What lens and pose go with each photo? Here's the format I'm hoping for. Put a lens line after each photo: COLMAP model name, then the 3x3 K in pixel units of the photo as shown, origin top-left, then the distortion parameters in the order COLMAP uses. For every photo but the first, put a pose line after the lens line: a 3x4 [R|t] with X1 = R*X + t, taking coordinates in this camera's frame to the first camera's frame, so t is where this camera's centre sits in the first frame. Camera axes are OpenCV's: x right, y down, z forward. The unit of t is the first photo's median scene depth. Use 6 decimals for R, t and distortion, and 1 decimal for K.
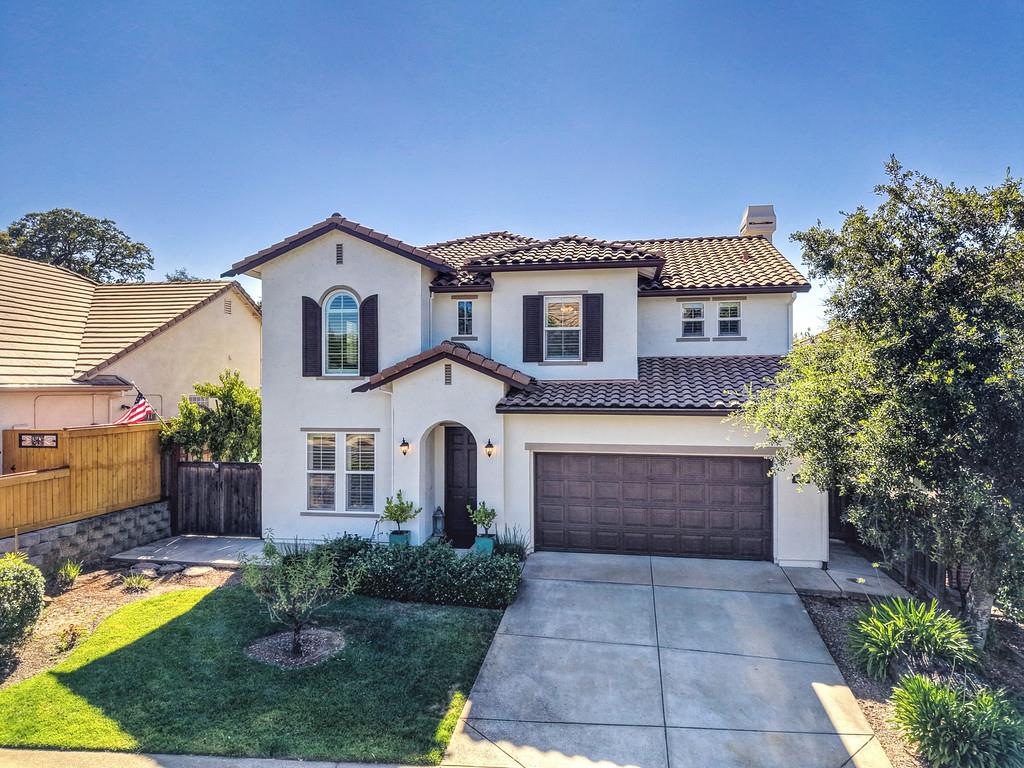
lens RADIAL K [[703.3, 0, 509.0], [0, 703.3, 386.3], [0, 0, 1]] dist [0.012560, -0.011950]
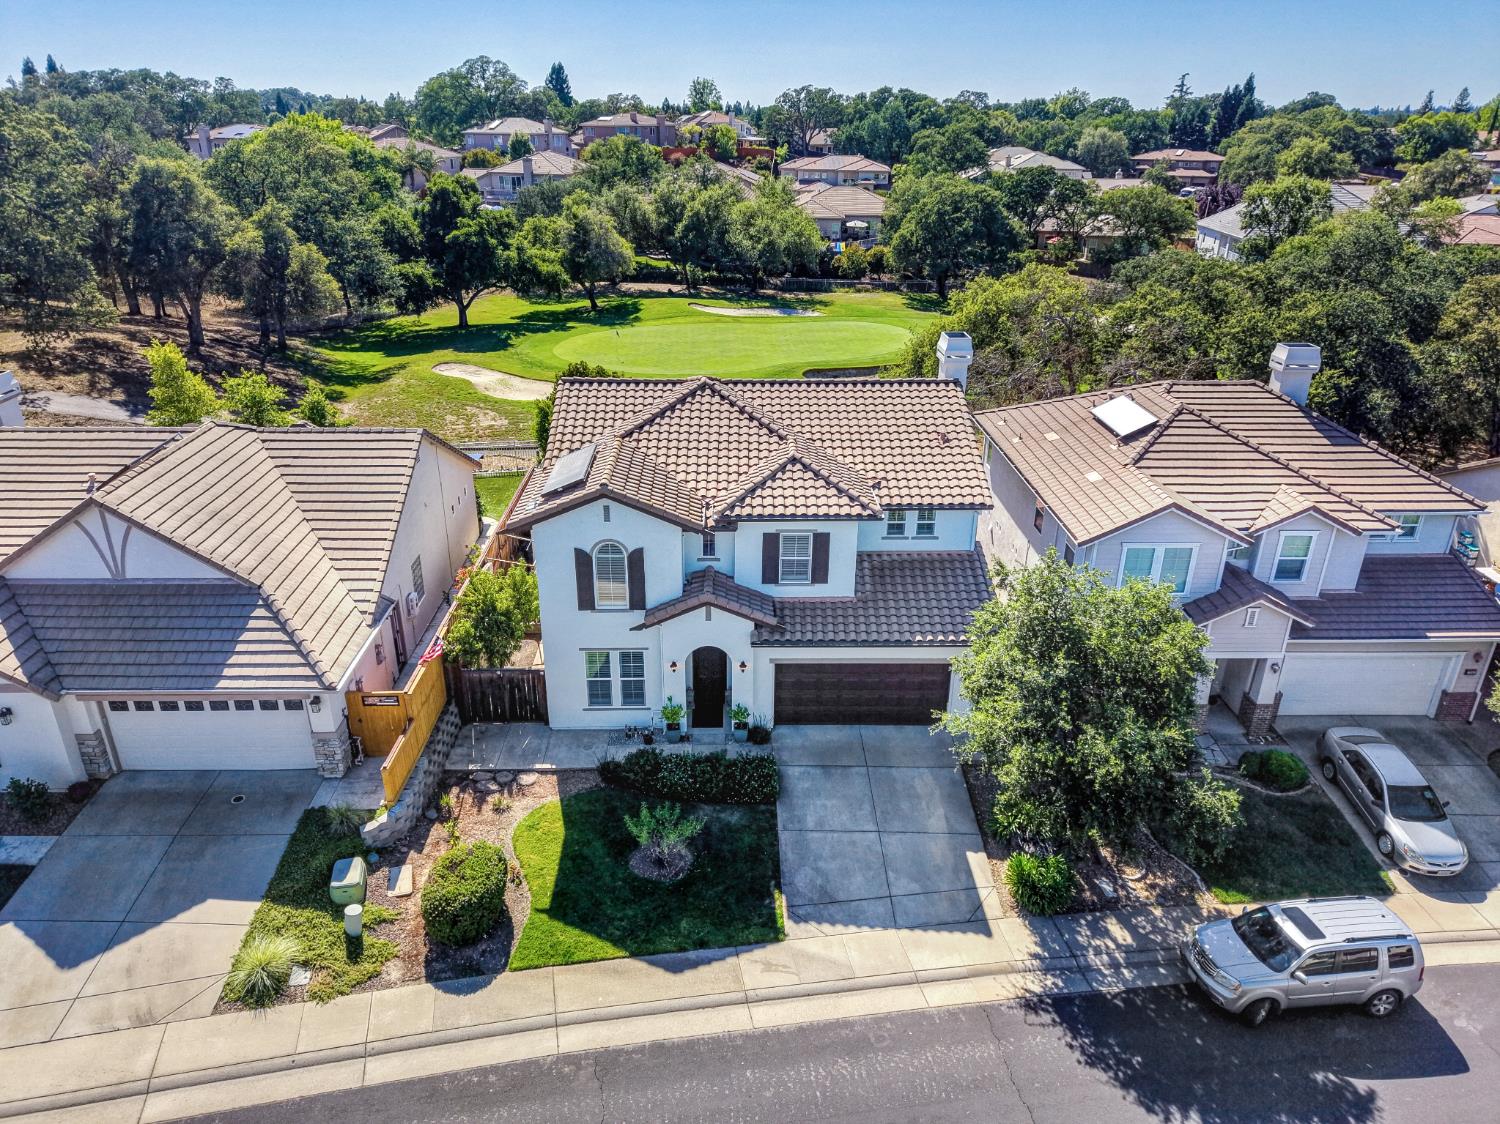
lens RADIAL K [[1036.4, 0, 753.6], [0, 1036.4, 562.3], [0, 0, 1]] dist [0.033498, -0.002138]
pose [[0.981021, -0.071776, 0.180129, -0.330621], [-0.008707, 0.911722, 0.410717, -0.848010], [-0.193707, -0.404490, 0.893793, -0.604985]]
